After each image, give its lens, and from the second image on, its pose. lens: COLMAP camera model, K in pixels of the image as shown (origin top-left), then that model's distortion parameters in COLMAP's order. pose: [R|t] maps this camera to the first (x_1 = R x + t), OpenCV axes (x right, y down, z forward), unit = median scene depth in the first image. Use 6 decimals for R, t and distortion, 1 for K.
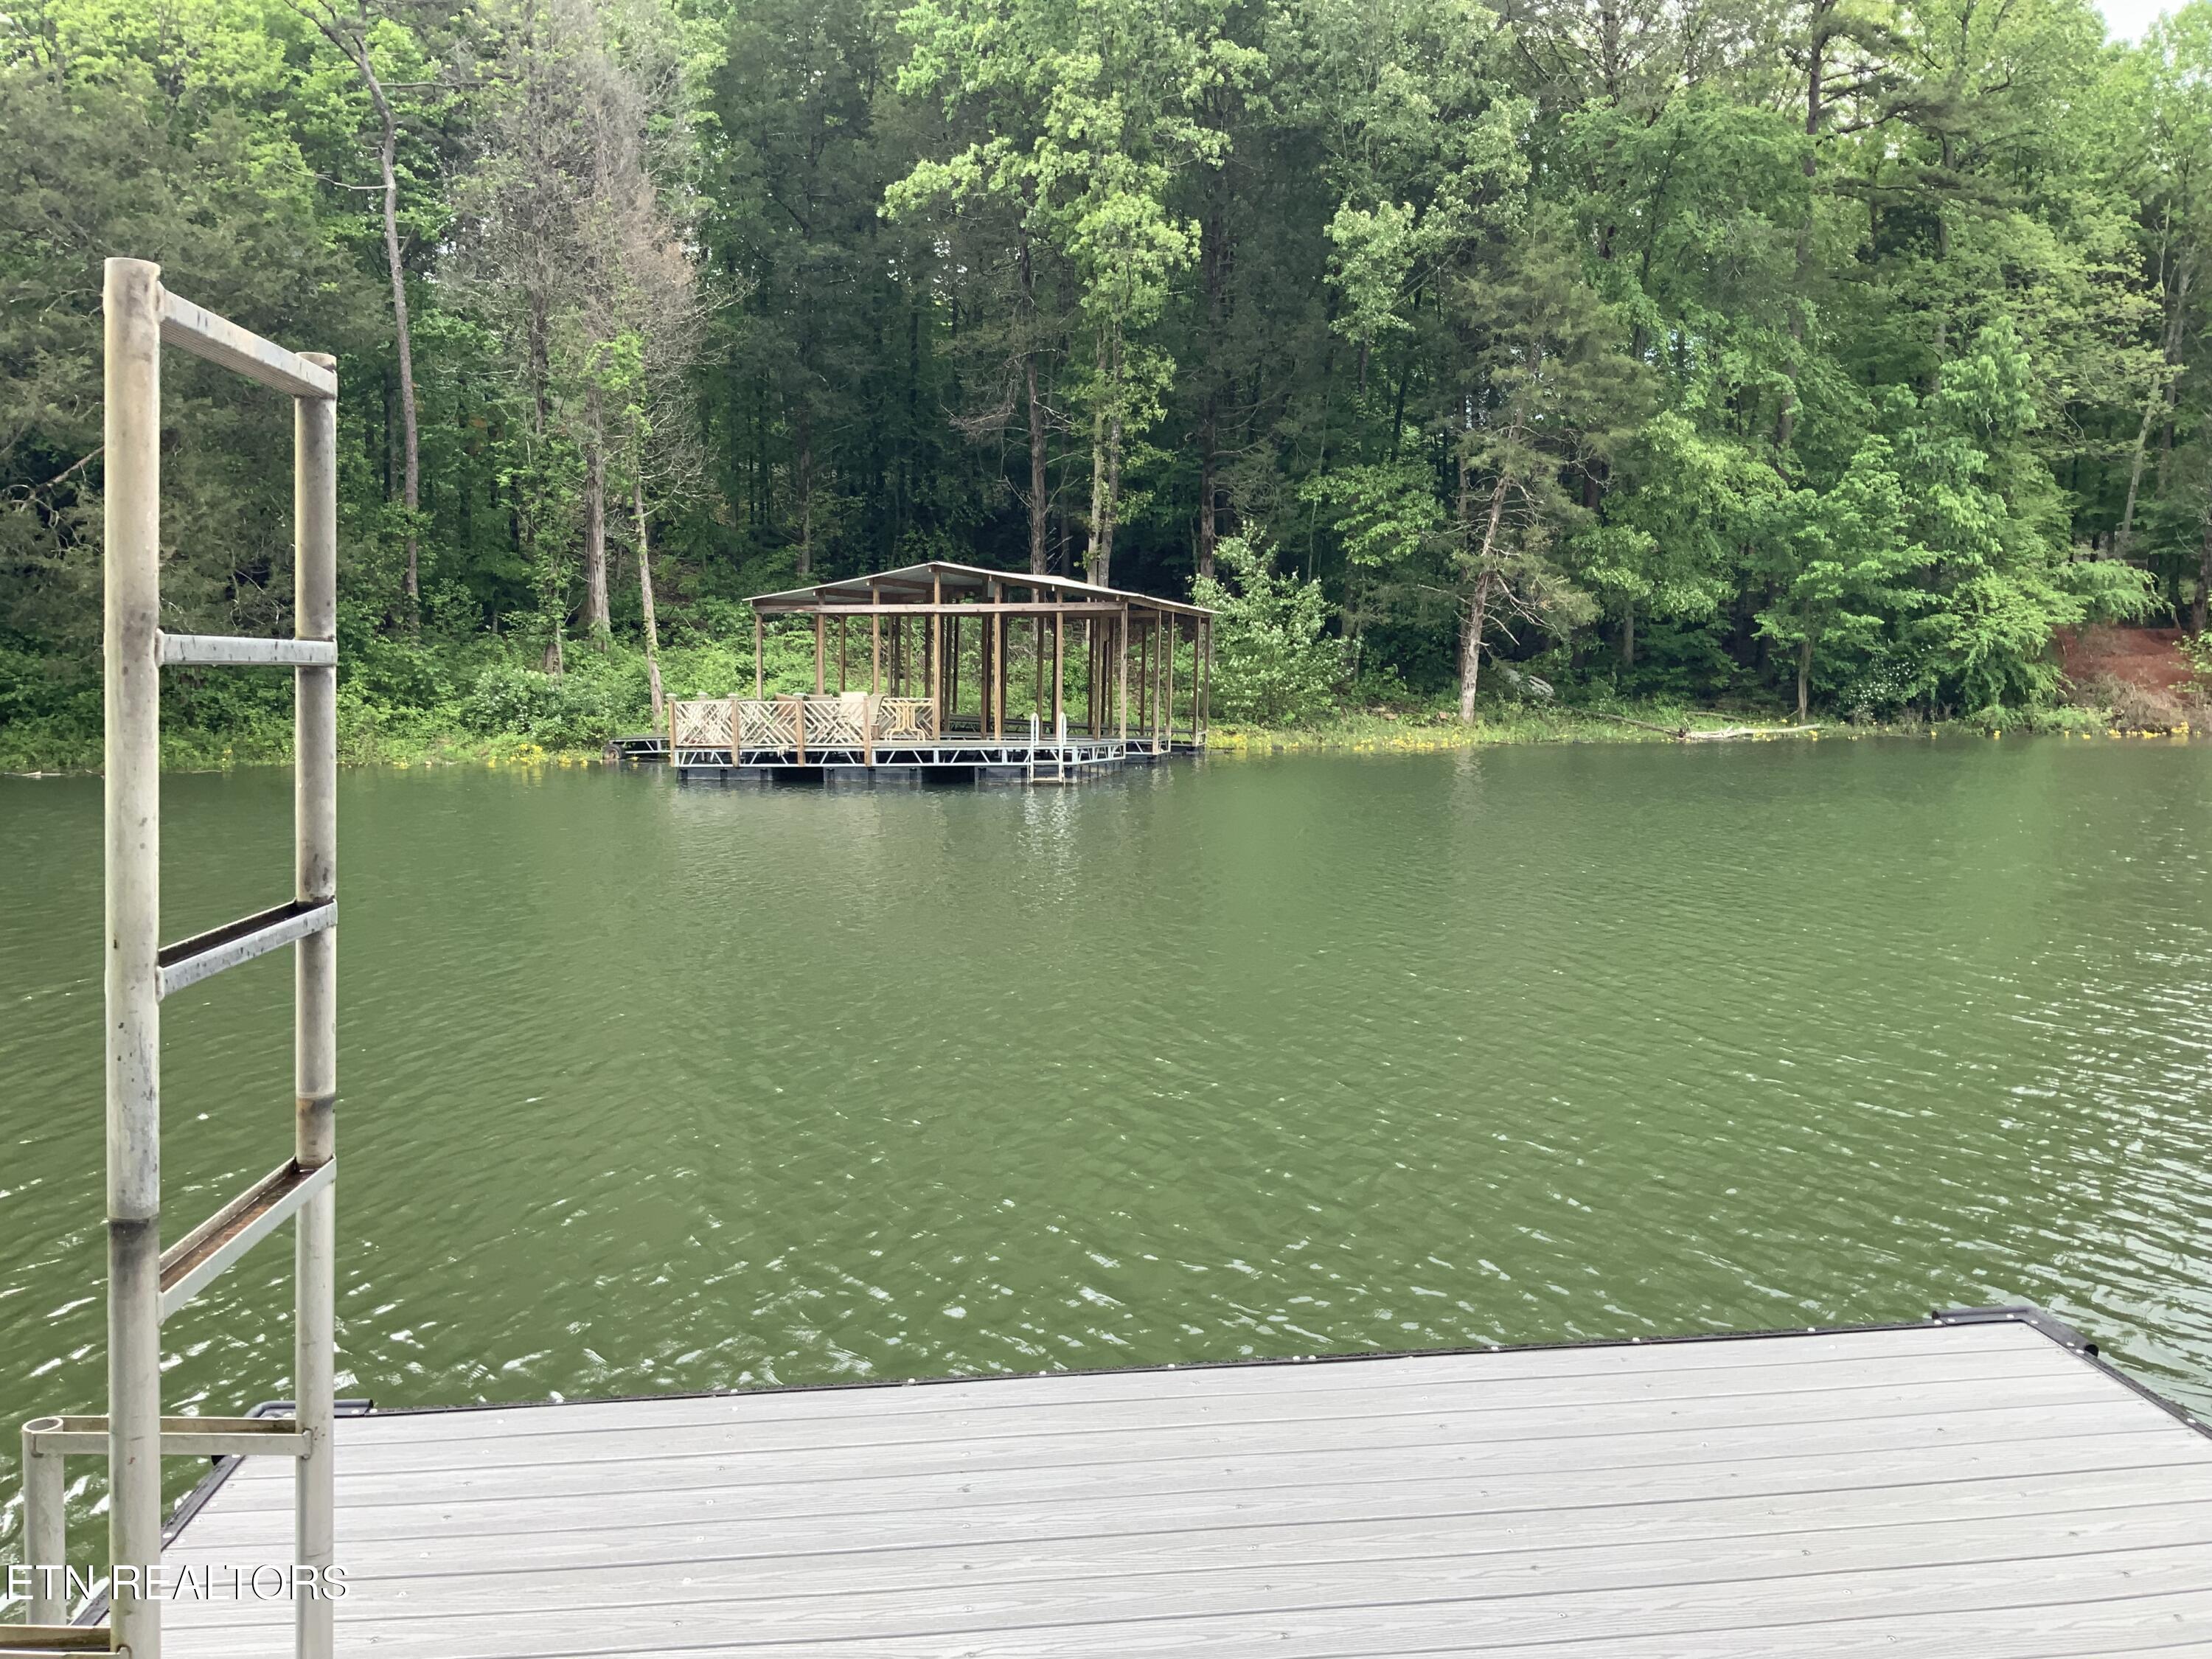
lens RADIAL K [[1878.5, 0, 1106.0], [0, 1878.5, 829.5], [0, 0, 1]] dist [-0.002176, 0.001247]
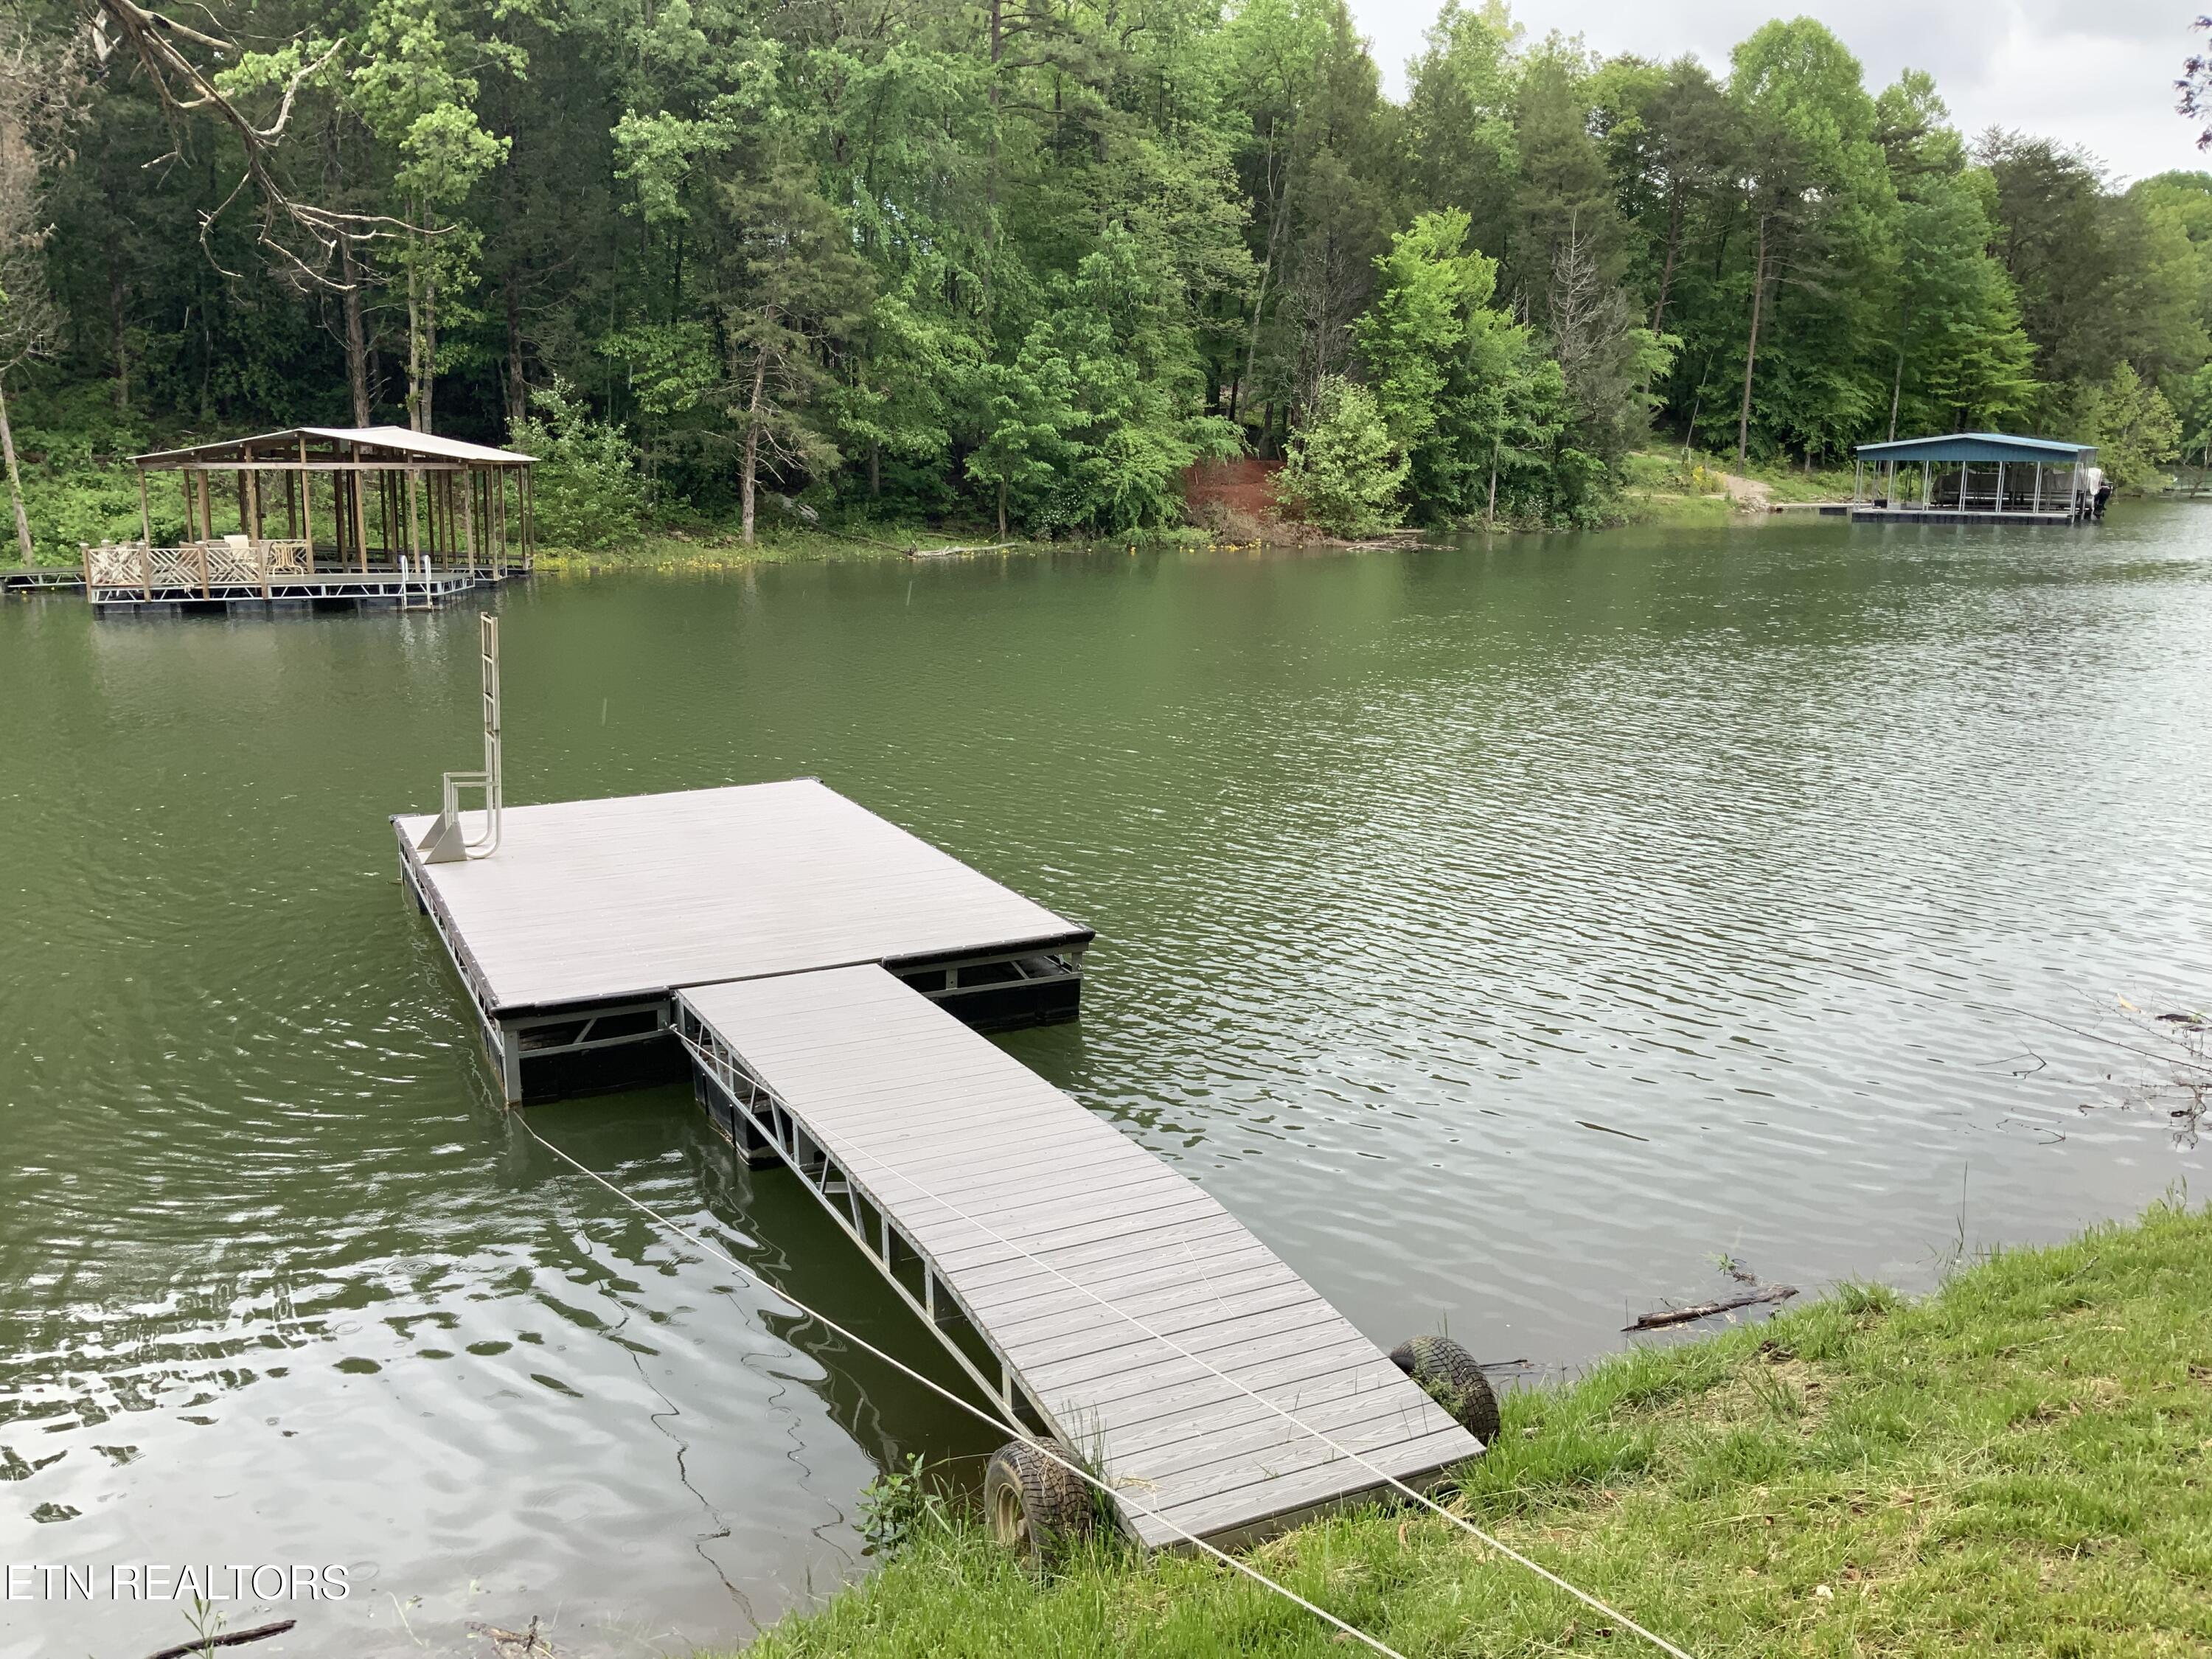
lens RADIAL K [[1872.1, 0, 1106.7], [0, 1872.1, 882.7], [0, 0, 1]] dist [0.095612, -0.186005]
pose [[0.935919, -0.077825, 0.343509, -0.035175], [0.028405, 0.988784, 0.146626, -0.011313], [-0.351068, -0.127473, 0.927633, -0.292677]]
